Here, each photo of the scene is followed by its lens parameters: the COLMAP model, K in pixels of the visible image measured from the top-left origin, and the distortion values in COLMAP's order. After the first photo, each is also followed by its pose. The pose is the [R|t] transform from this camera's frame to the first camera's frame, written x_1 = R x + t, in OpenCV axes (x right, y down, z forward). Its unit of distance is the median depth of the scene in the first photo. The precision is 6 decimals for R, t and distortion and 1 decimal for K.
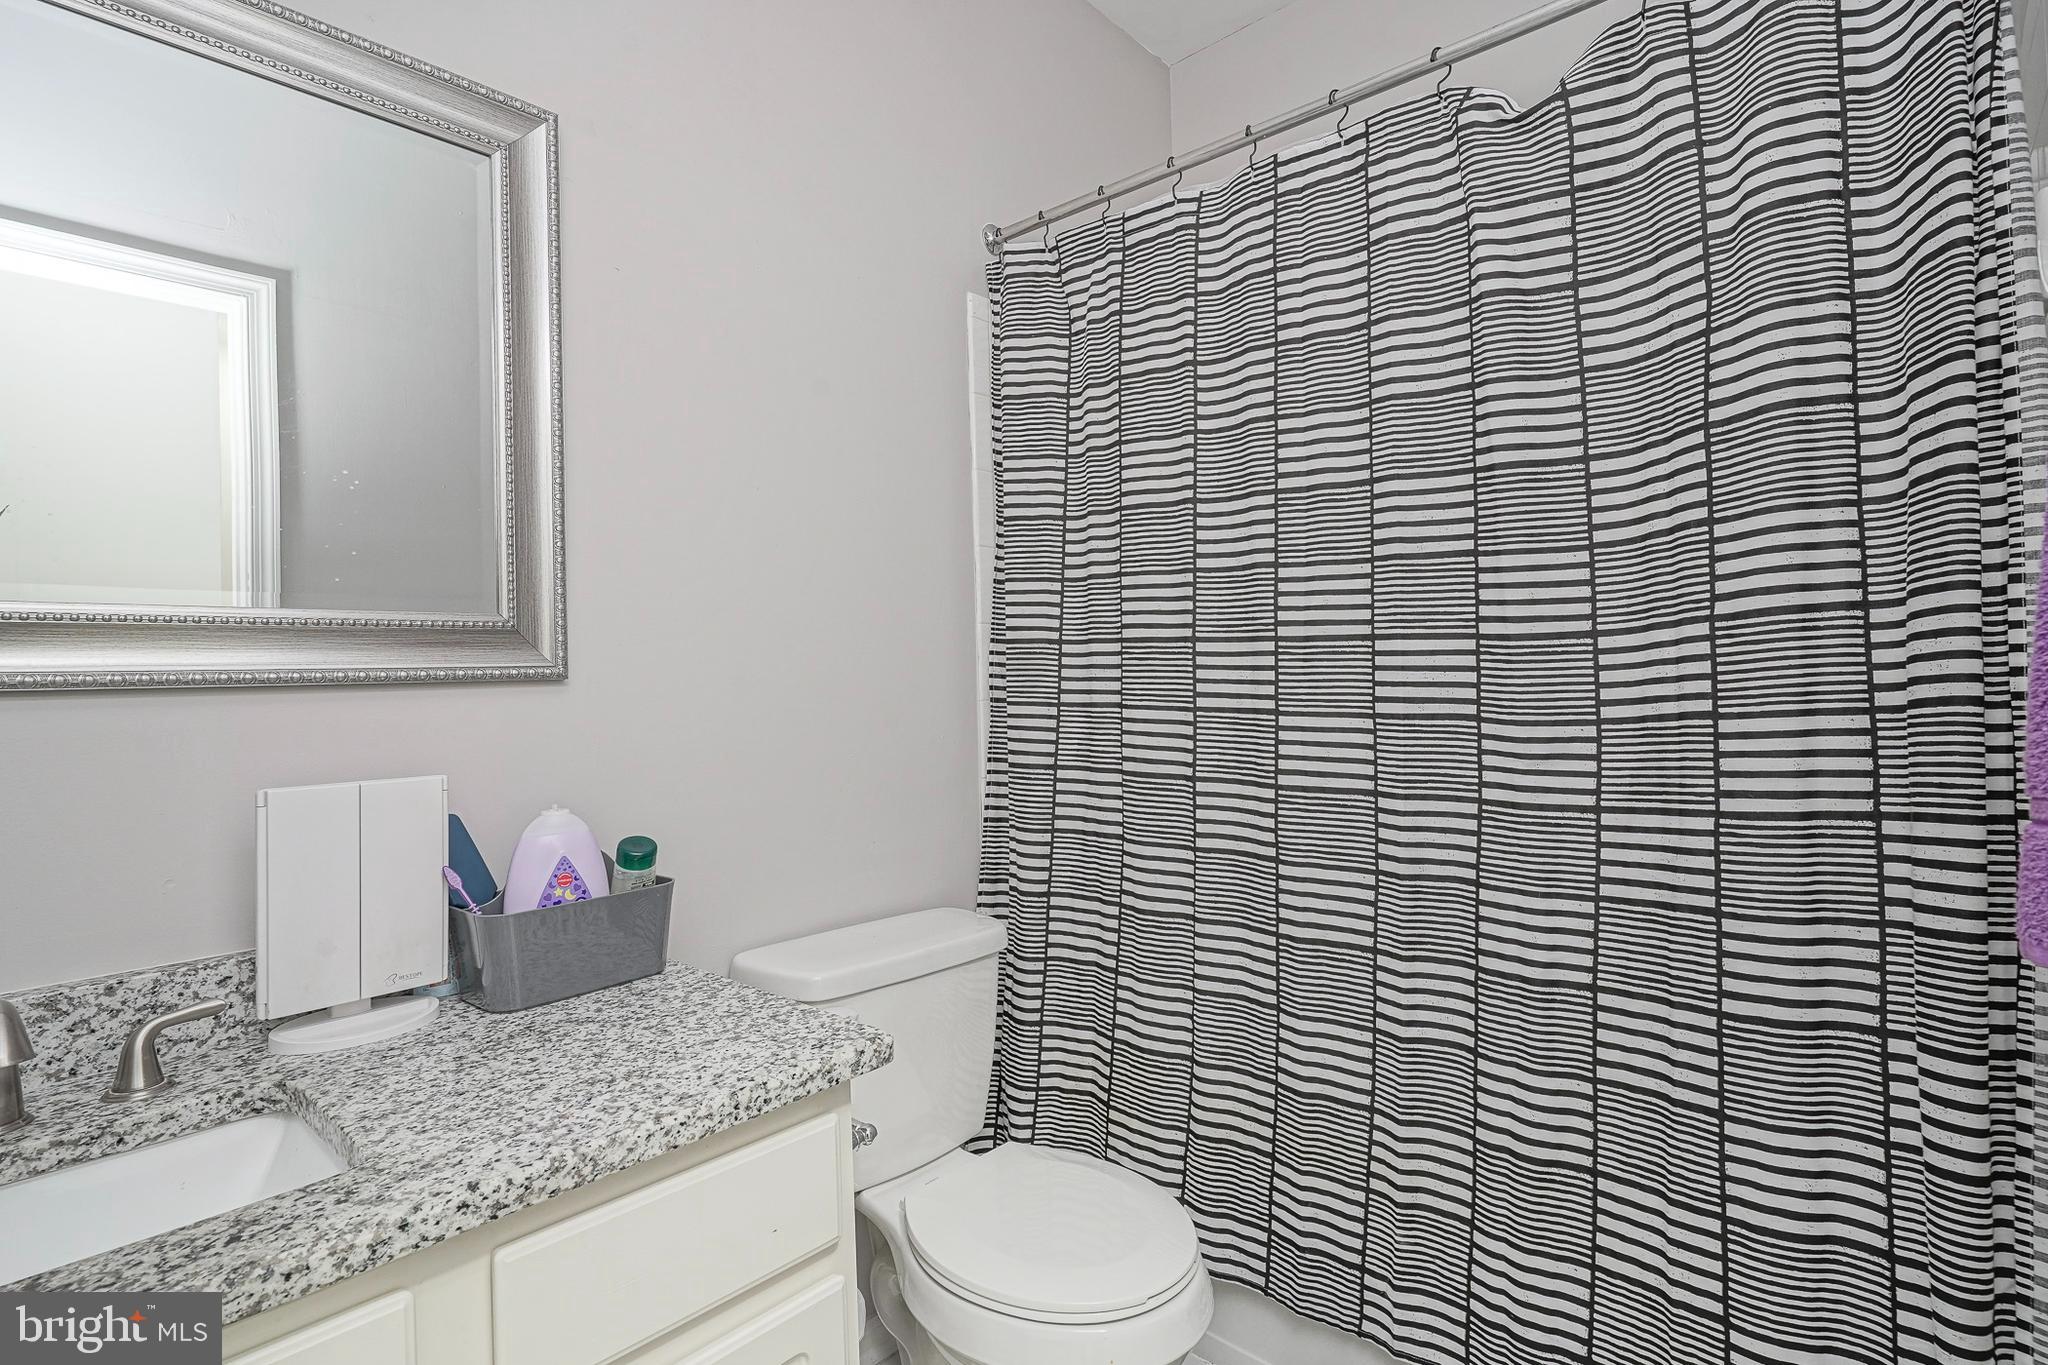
lens RADIAL K [[1006.9, 0, 1029.6], [0, 1006.9, 690.6], [0, 0, 1]] dist [-0.002864, 0.001217]
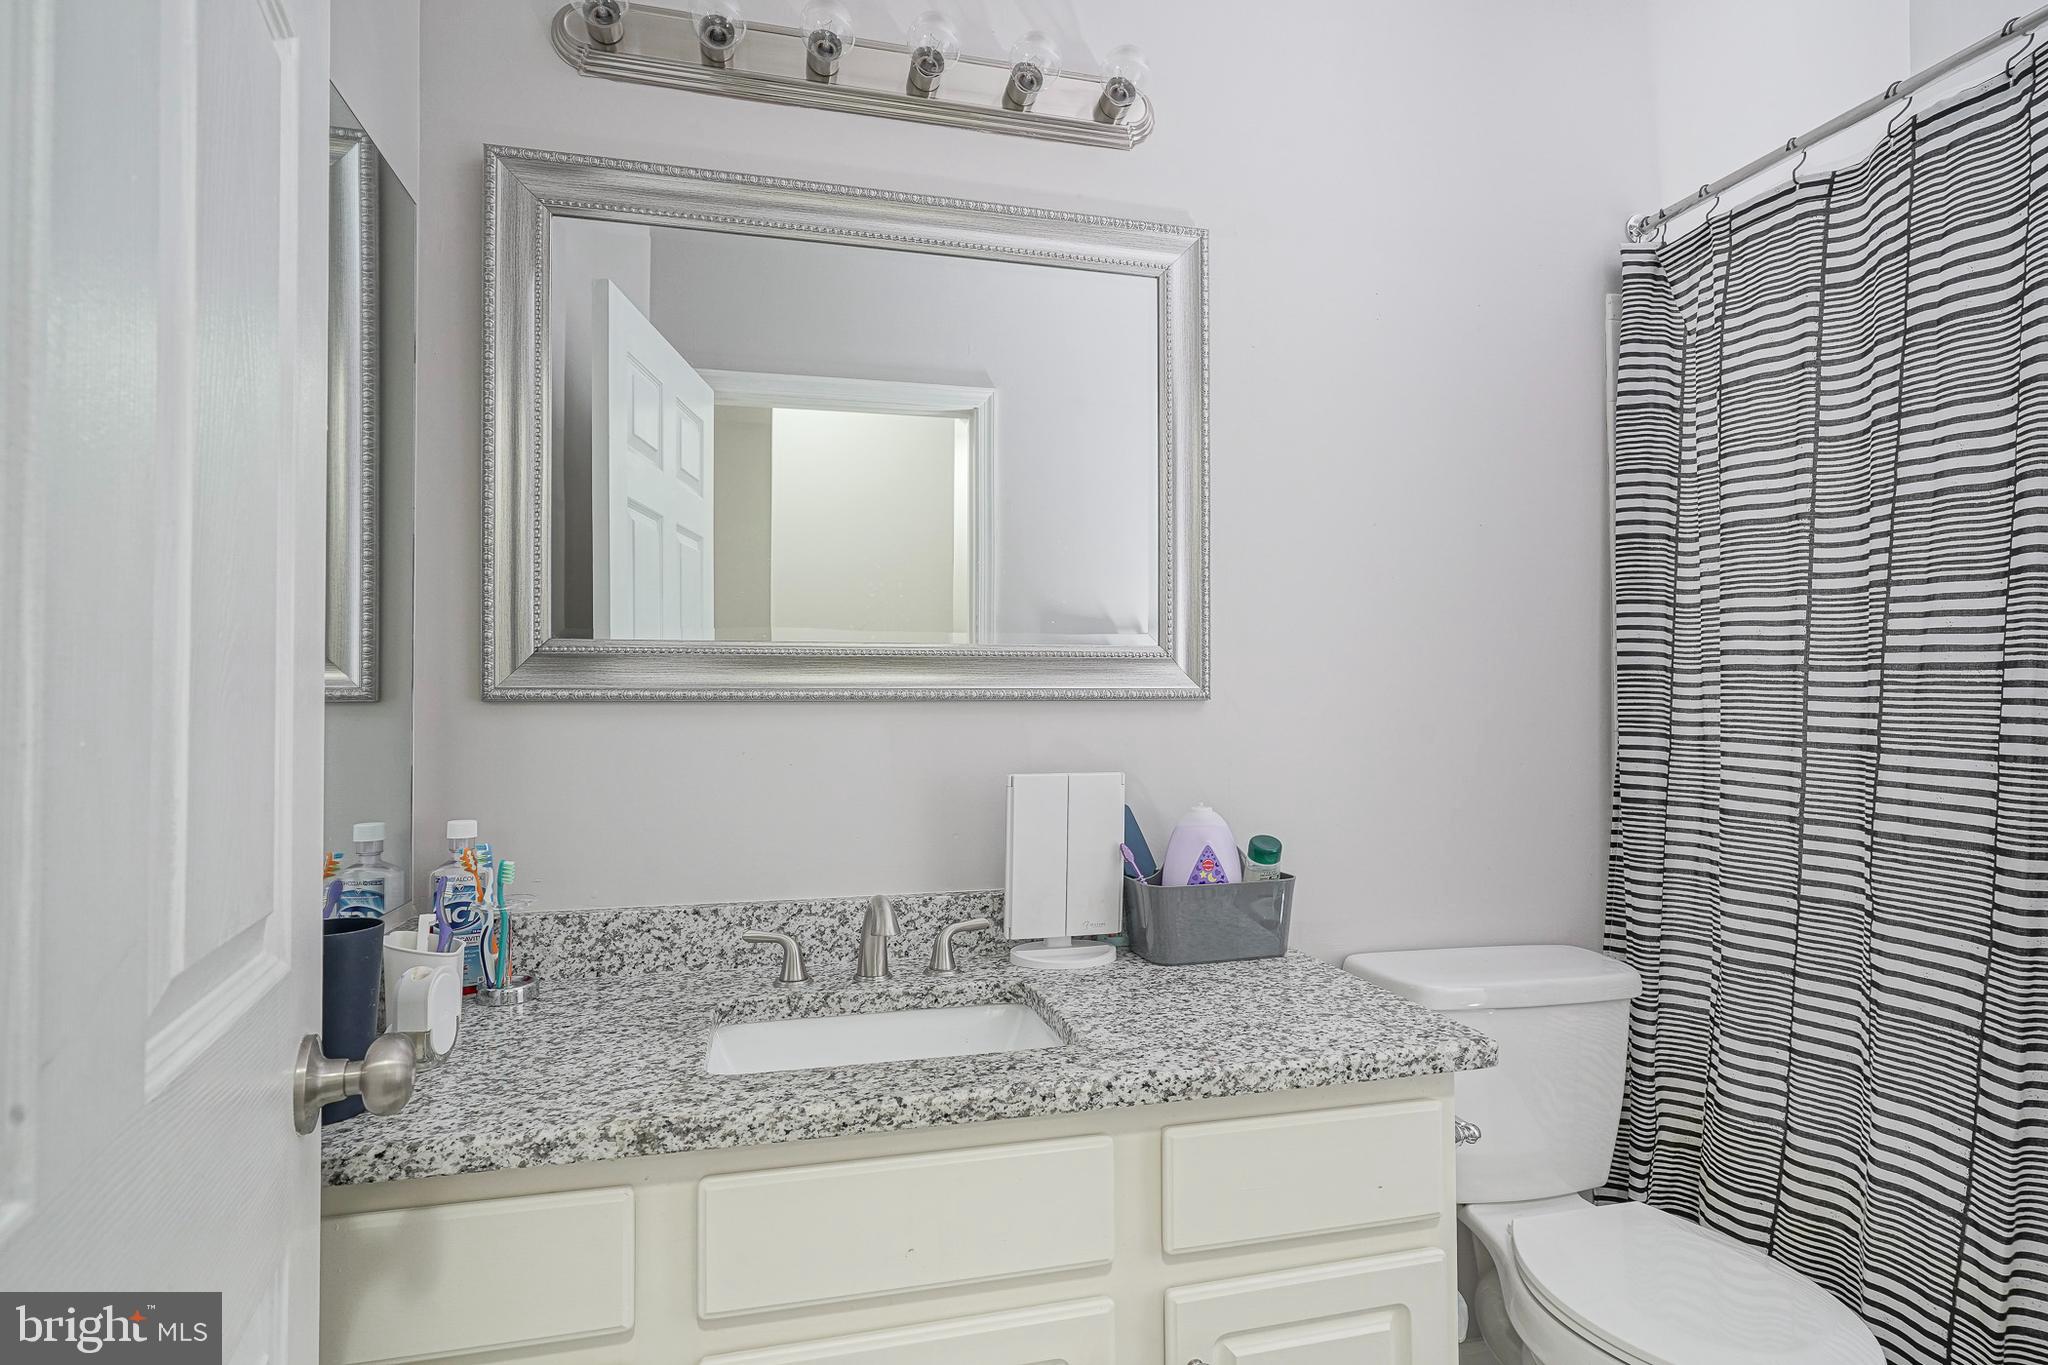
lens RADIAL K [[1006.9, 0, 1029.6], [0, 1006.9, 690.6], [0, 0, 1]] dist [-0.002864, 0.001217]
pose [[0.830260, 0.013066, -0.557223, 0.042176], [-0.026756, 0.999507, -0.016430, 0.004617], [0.556733, 0.028551, 0.830201, -0.172175]]
